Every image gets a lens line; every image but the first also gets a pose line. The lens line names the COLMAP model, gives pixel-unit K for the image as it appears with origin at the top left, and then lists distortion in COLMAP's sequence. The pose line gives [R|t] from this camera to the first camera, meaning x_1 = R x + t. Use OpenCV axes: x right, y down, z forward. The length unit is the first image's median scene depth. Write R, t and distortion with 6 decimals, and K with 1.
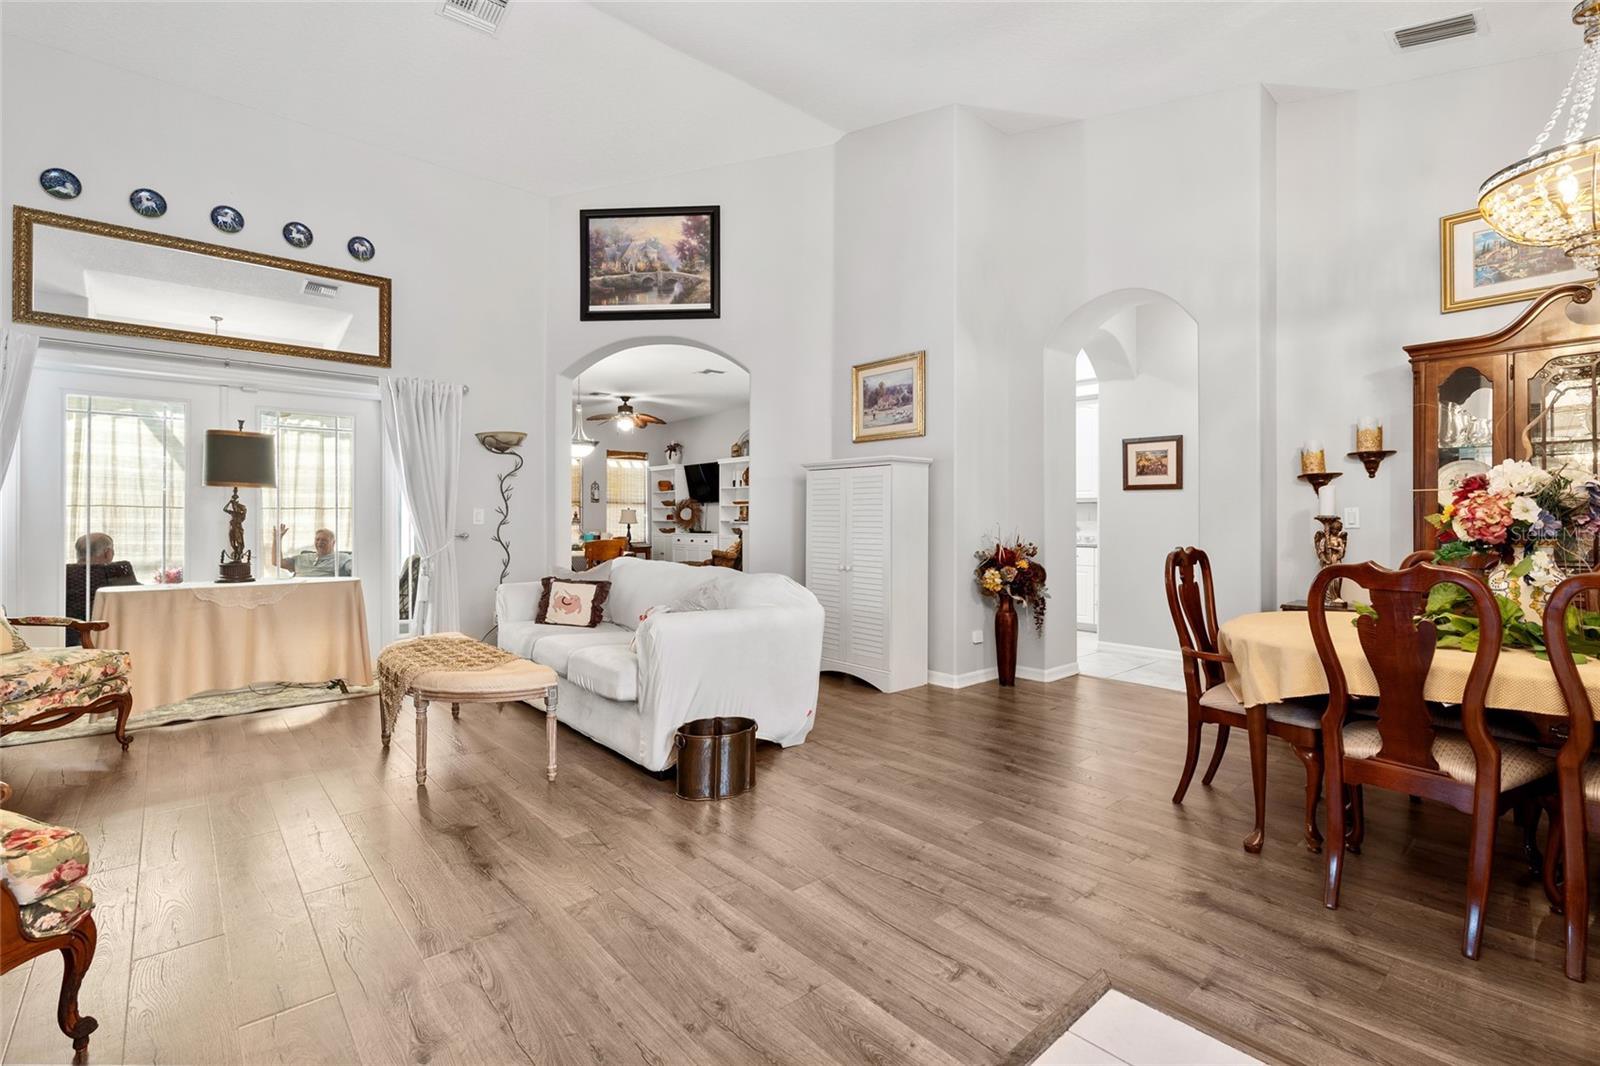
lens RADIAL K [[736.2, 0, 828.4], [0, 736.2, 519.9], [0, 0, 1]] dist [-0.000990, 0.000119]
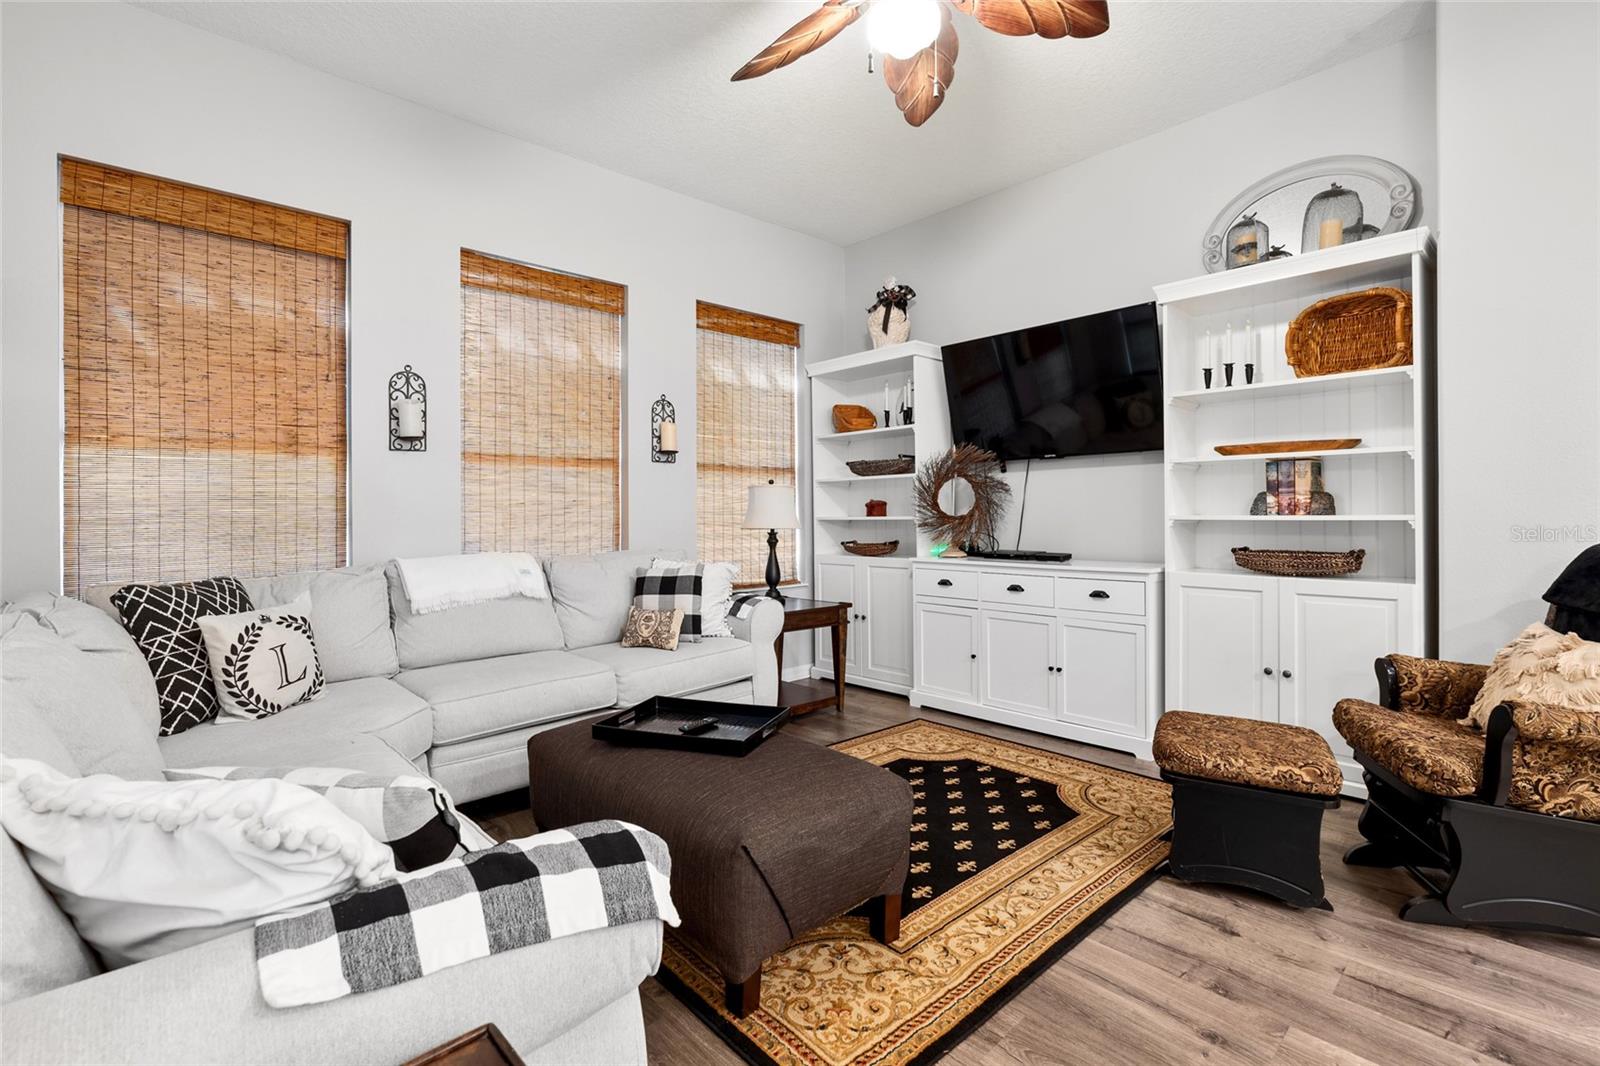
lens RADIAL K [[728.8, 0, 805.5], [0, 728.8, 512.2], [0, 0, 1]] dist [-0.004235, 0.000246]
pose [[0.999994, -0.001444, -0.003254, -0.253474], [0.001435, 0.999996, -0.002580, -0.001118], [0.003257, 0.002575, 0.999991, 0.682651]]
